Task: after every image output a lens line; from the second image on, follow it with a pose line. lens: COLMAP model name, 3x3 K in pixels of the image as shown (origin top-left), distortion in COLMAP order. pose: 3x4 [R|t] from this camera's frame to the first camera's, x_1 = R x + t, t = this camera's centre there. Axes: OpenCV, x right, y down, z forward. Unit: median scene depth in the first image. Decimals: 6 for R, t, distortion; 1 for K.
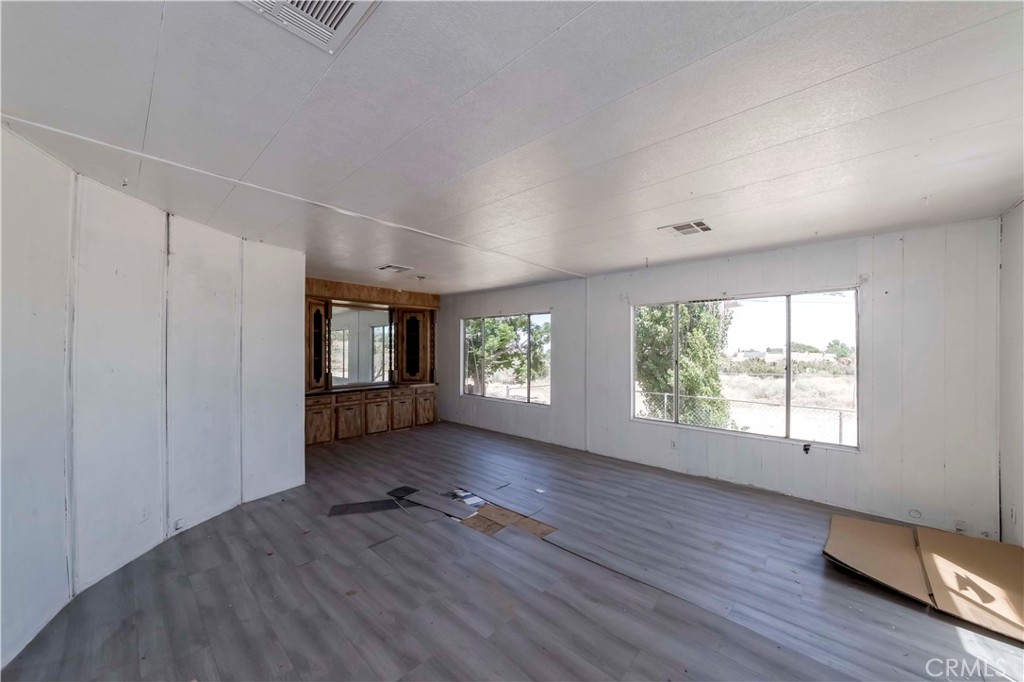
lens RADIAL K [[366.4, 0, 514.4], [0, 366.4, 343.3], [0, 0, 1]] dist [0.013128, 0.000038]
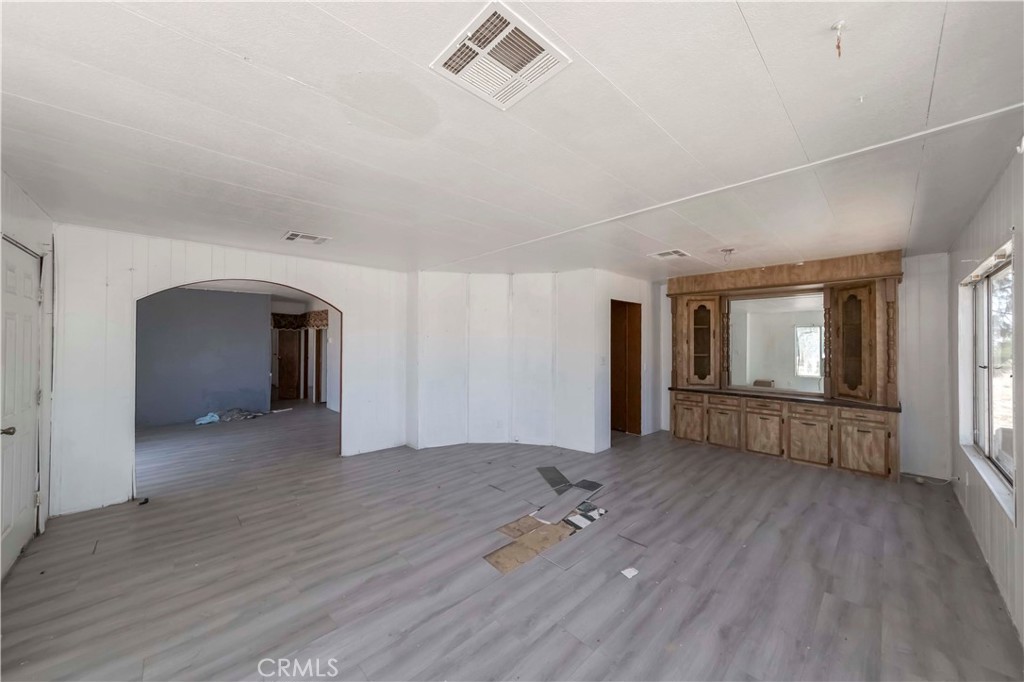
lens RADIAL K [[363.7, 0, 511.5], [0, 363.7, 338.1], [0, 0, 1]] dist [-0.000472, -0.000119]
pose [[-0.067676, -0.015195, -0.997592, 0.503791], [0.008193, 0.999842, -0.015785, 0.007193], [0.997674, -0.009242, -0.067541, 0.600056]]
